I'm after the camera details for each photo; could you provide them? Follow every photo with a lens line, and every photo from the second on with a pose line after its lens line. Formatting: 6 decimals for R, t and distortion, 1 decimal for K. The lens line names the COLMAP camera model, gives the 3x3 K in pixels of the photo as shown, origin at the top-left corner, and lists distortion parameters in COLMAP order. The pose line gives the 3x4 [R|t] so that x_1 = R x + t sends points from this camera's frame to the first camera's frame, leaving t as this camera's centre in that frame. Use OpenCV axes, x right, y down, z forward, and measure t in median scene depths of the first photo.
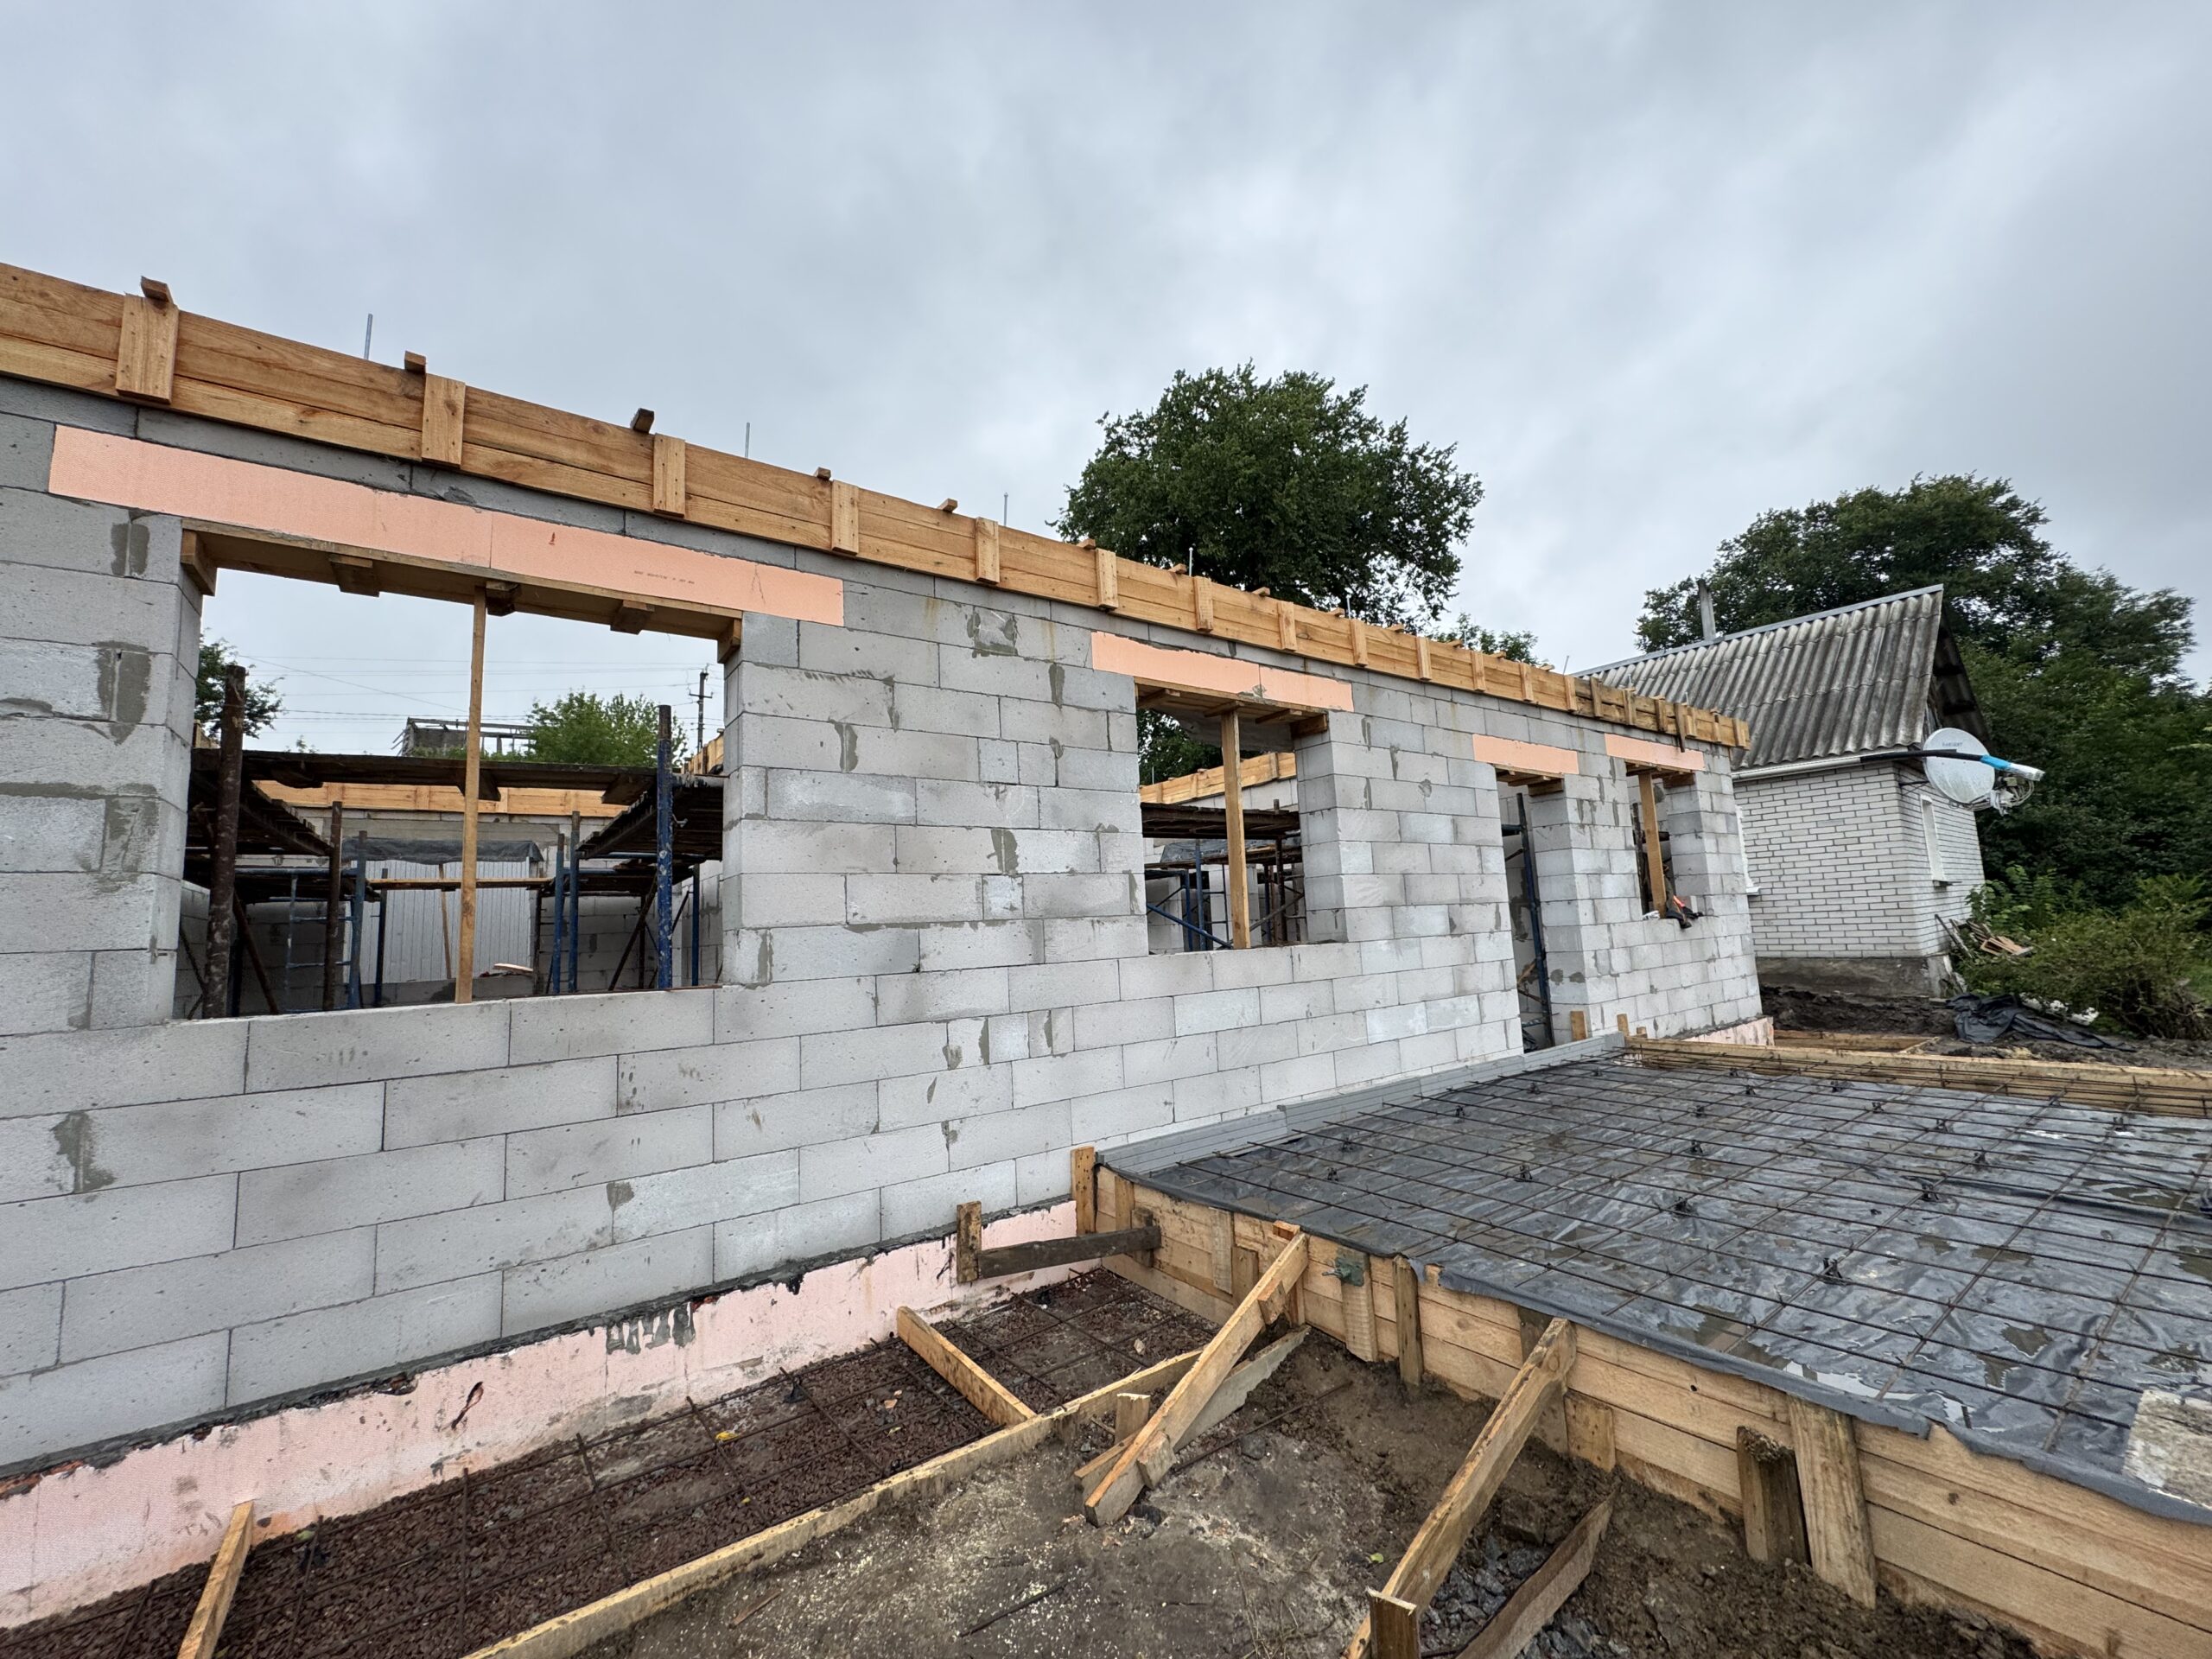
lens RADIAL K [[876.6, 0, 1095.6], [0, 876.6, 831.9], [0, 0, 1]] dist [-0.002655, 0.000386]
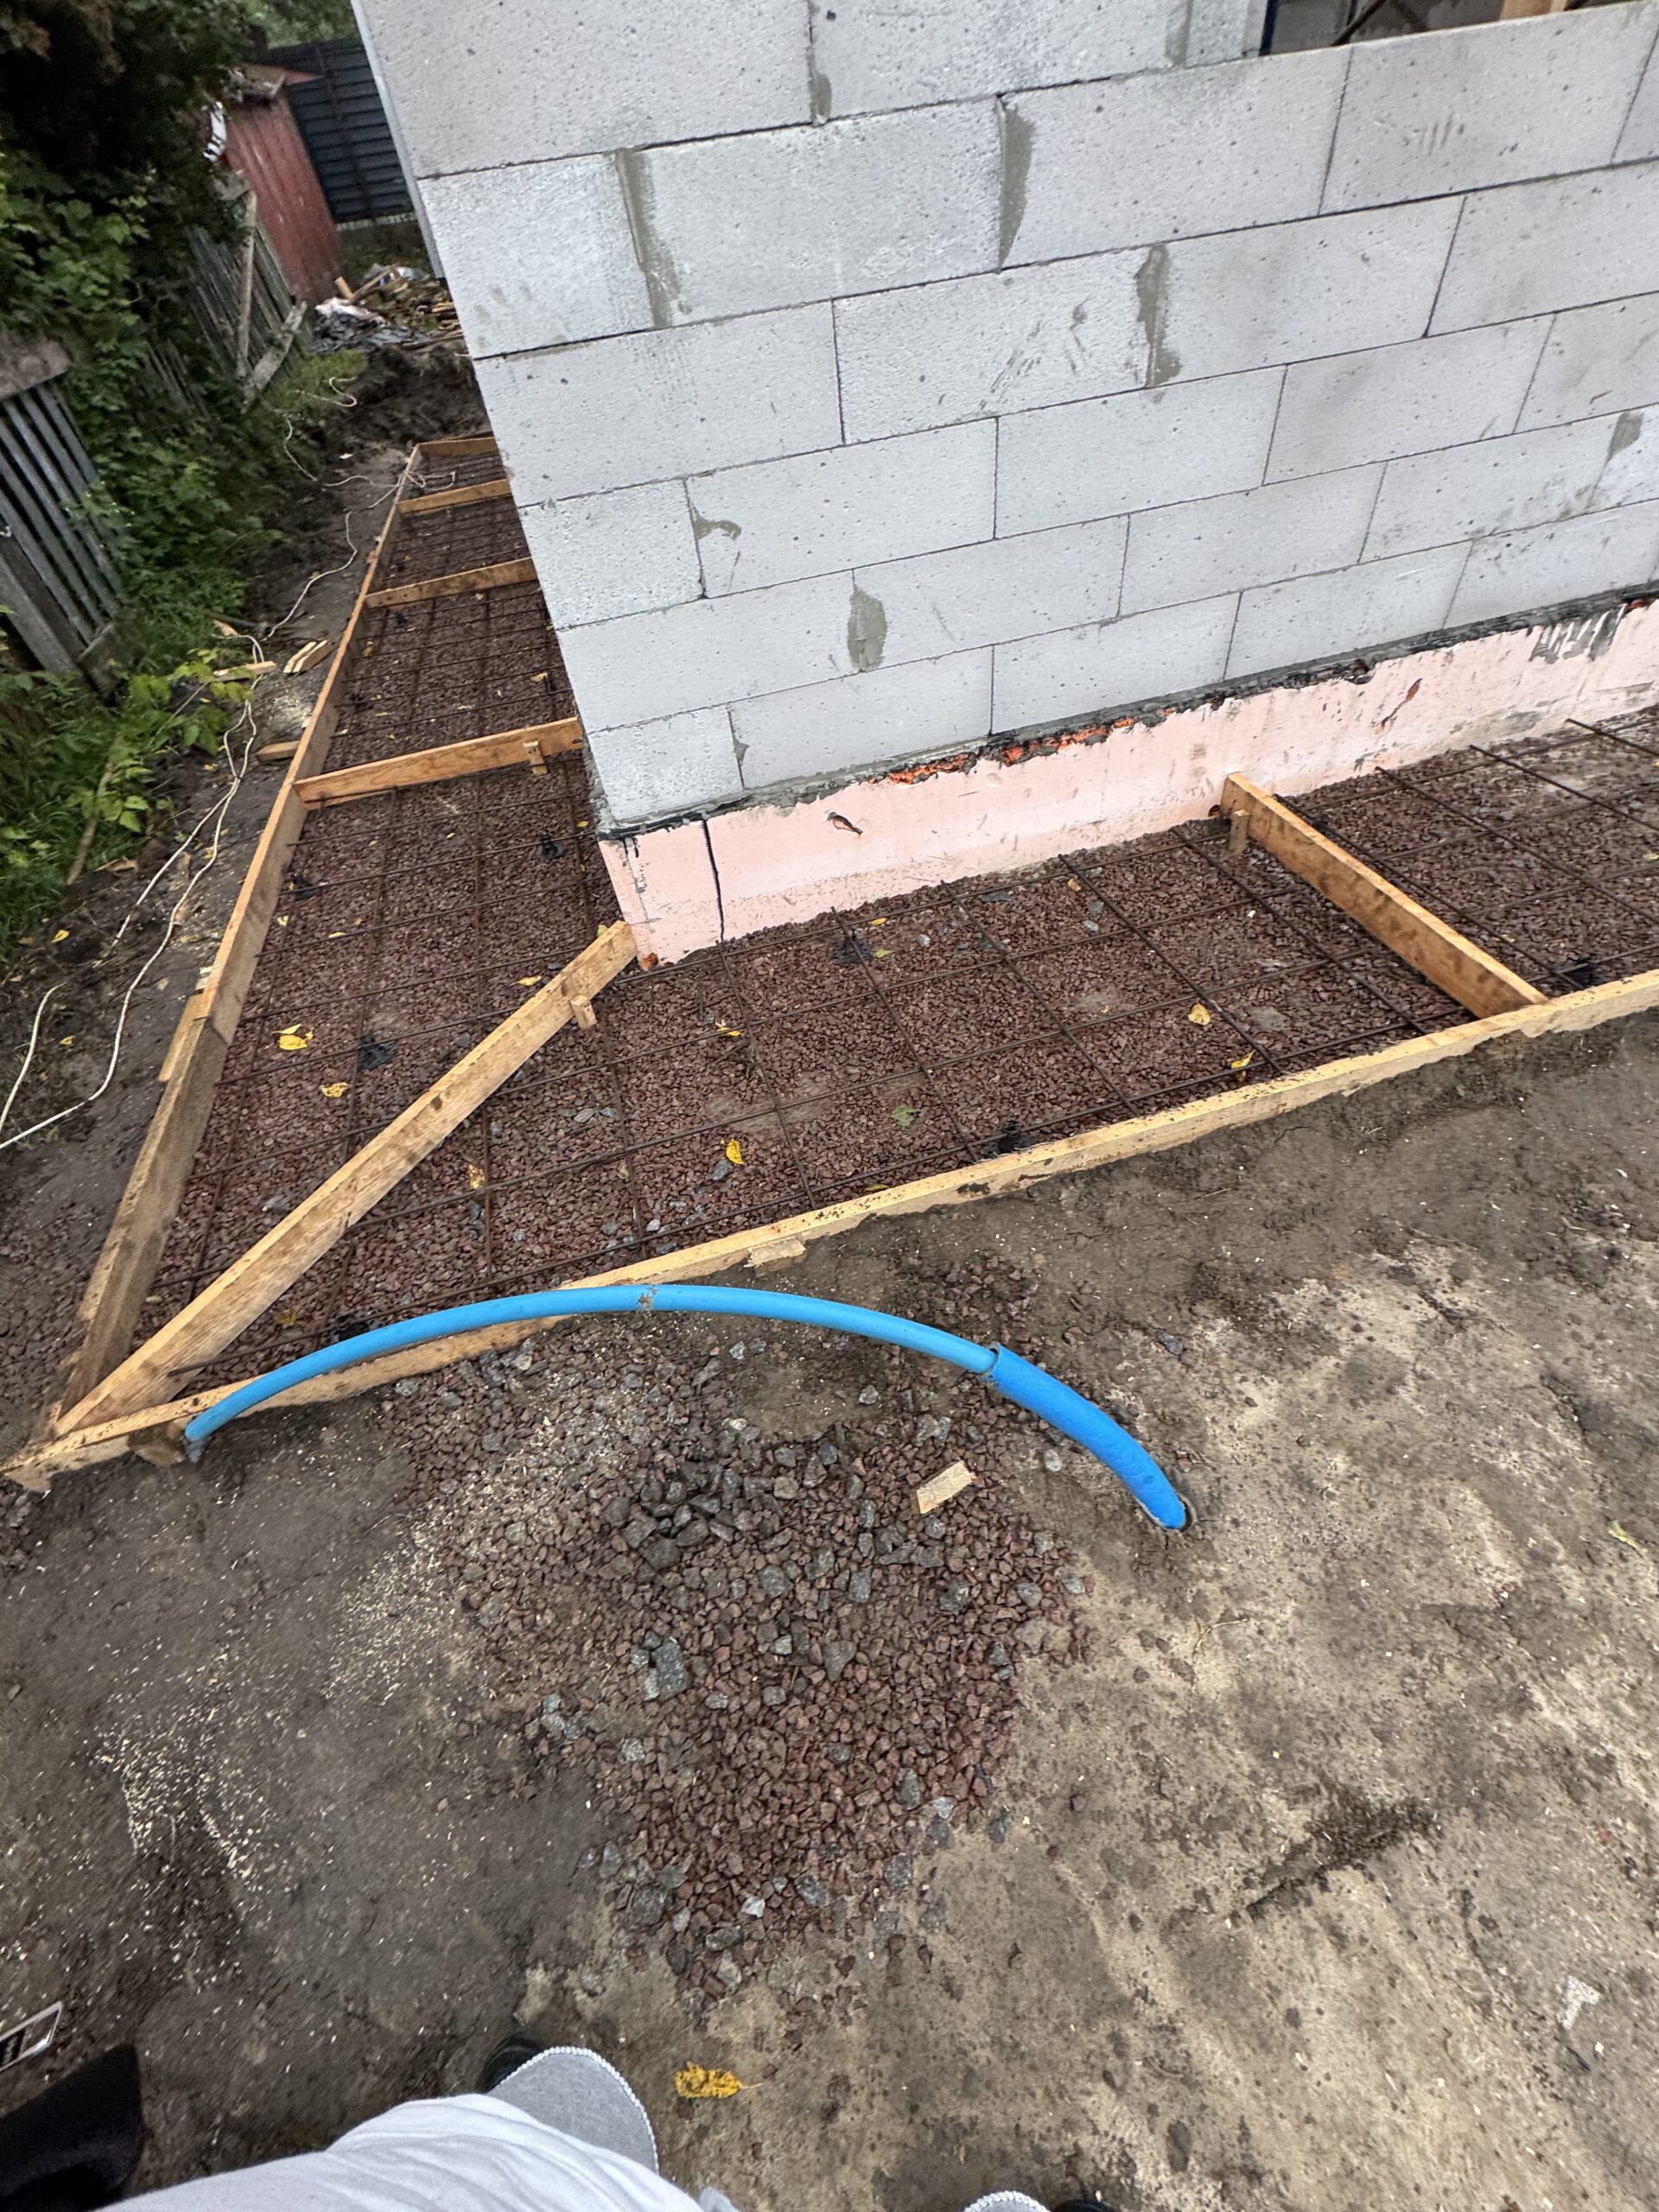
lens RADIAL K [[876.6, 0, 826.7], [0, 876.6, 1099.6], [0, 0, 1]] dist [-0.002655, 0.000386]
pose [[0.936199, 0.211399, -0.280789, -0.853280], [0.104301, 0.595808, 0.796326, 0.115681], [0.335639, -0.774806, 0.535745, 0.012799]]
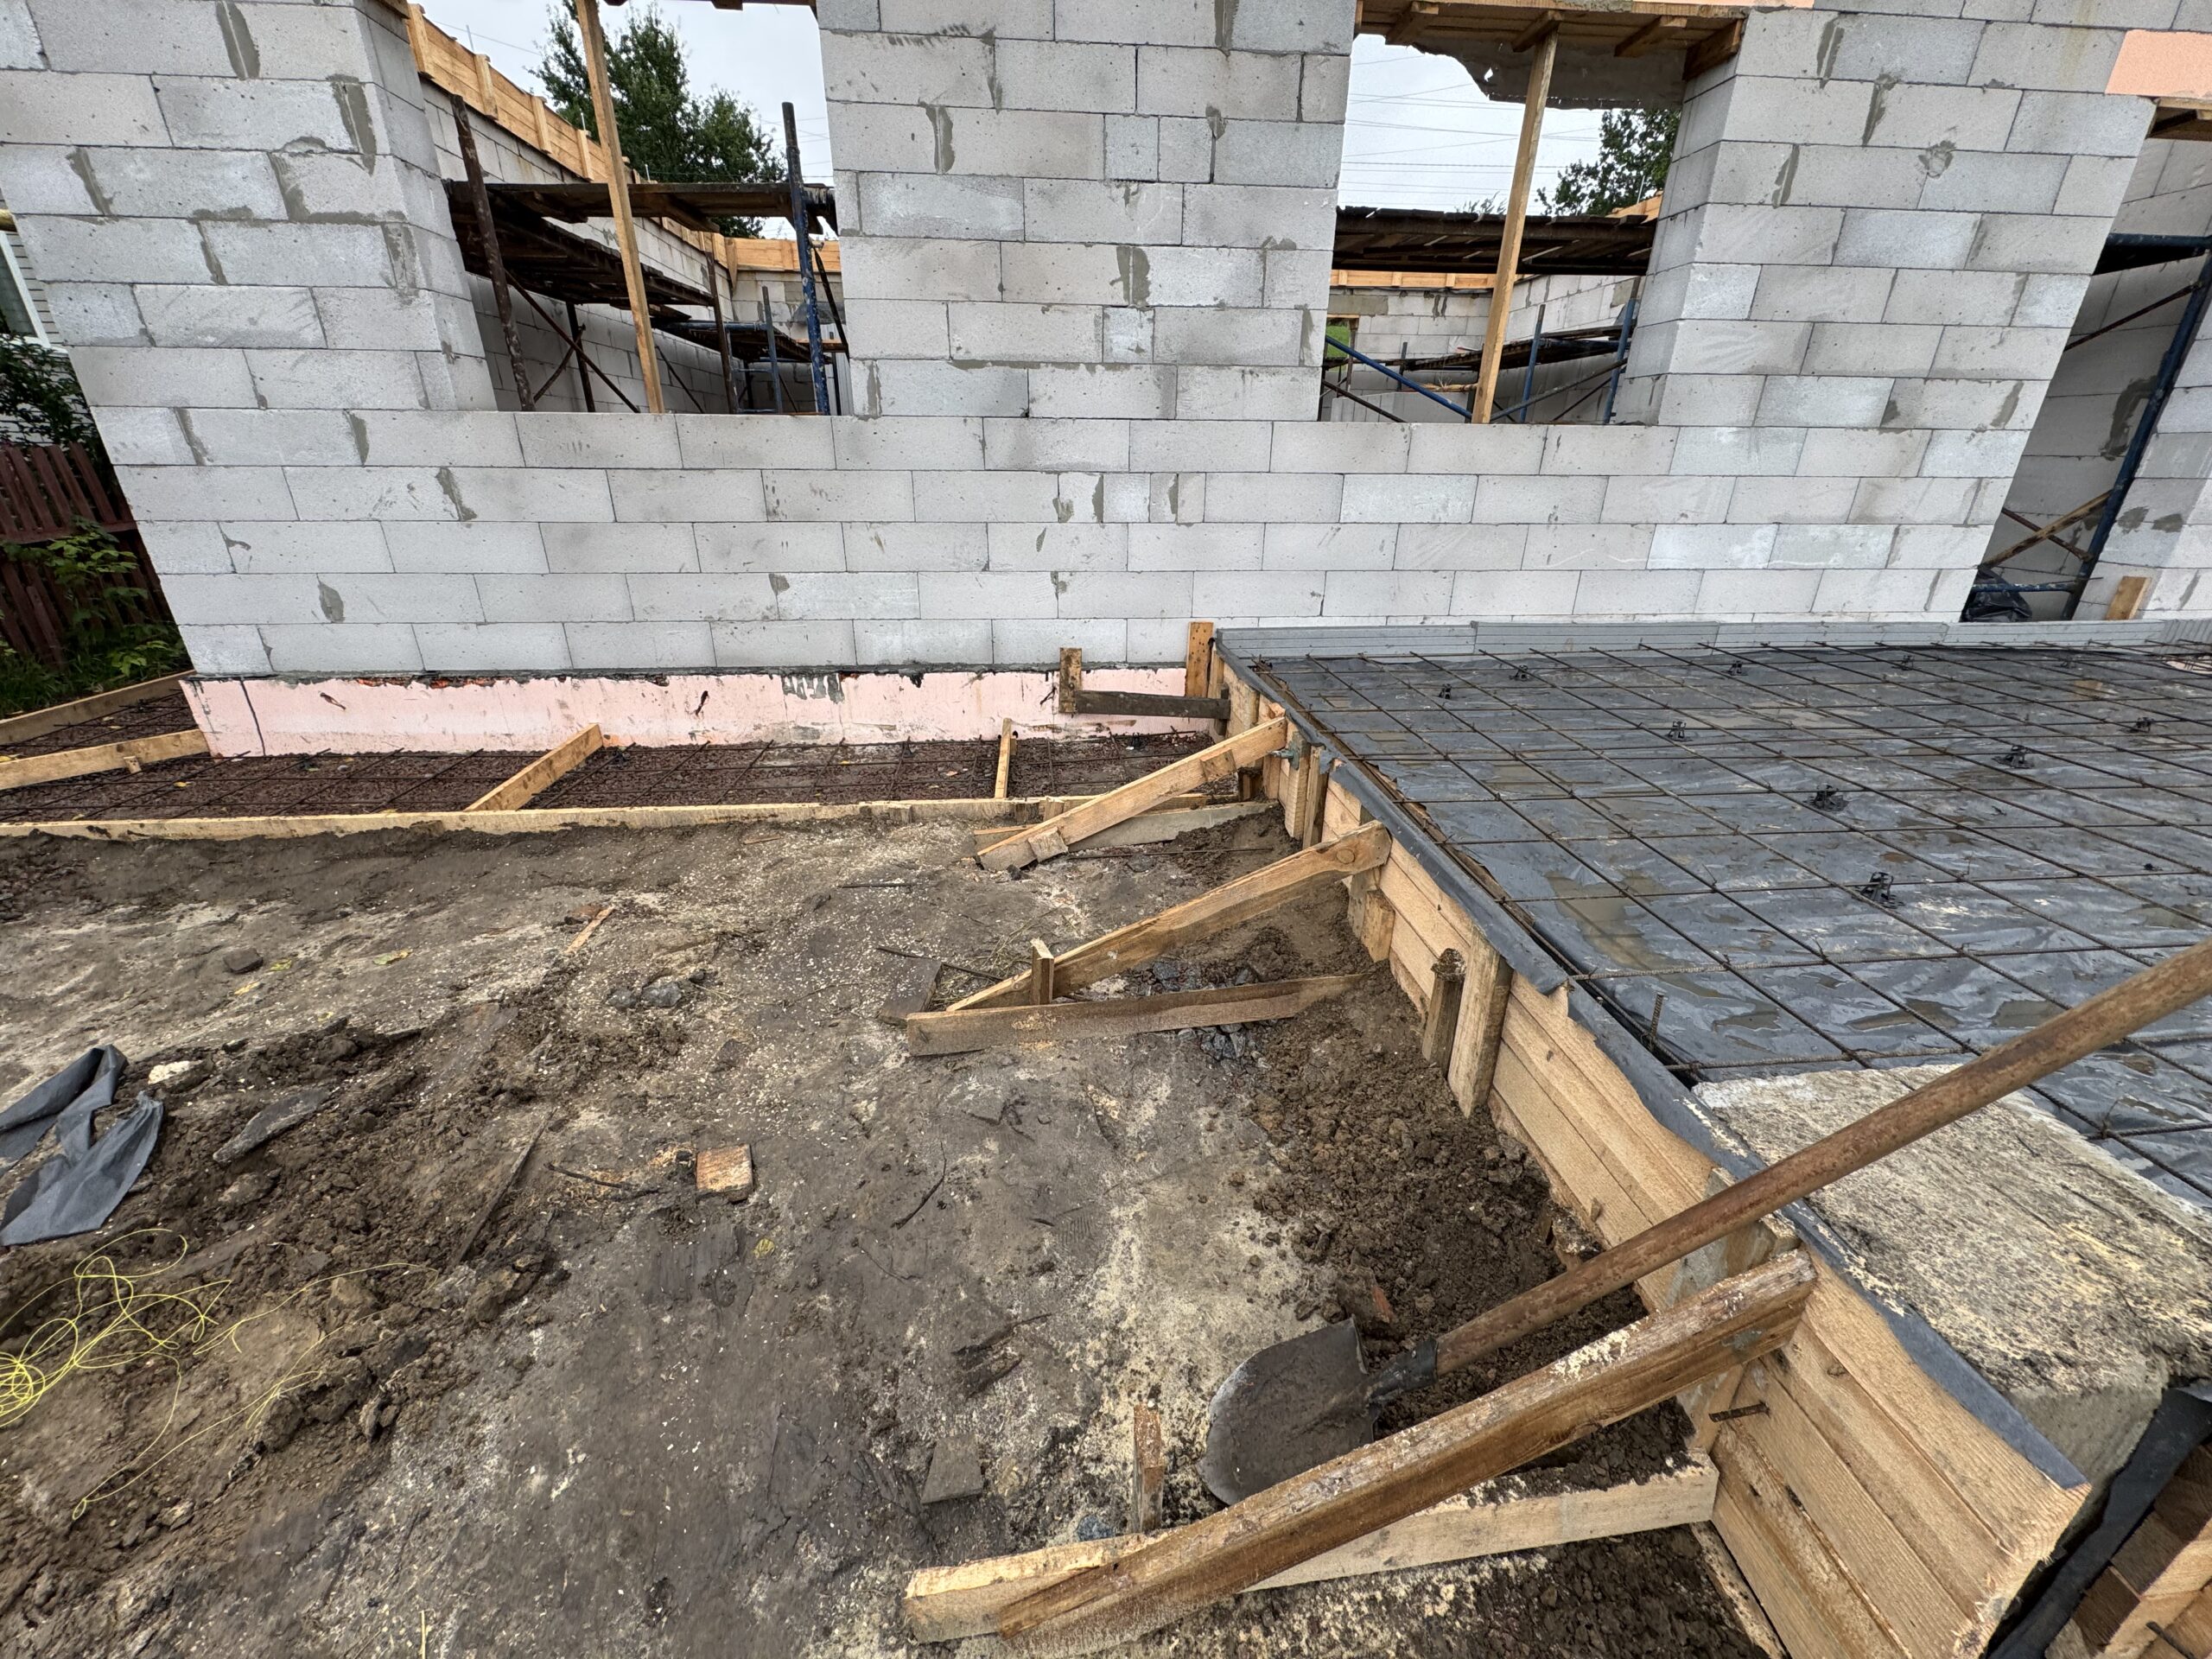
lens RADIAL K [[876.6, 0, 1116.4], [0, 876.6, 826.9], [0, 0, 1]] dist [-0.002655, 0.000386]
pose [[0.859185, 0.252429, -0.445062, 0.569008], [0.008427, 0.862733, 0.505589, 0.075909], [0.511595, -0.438146, 0.739120, 0.144069]]
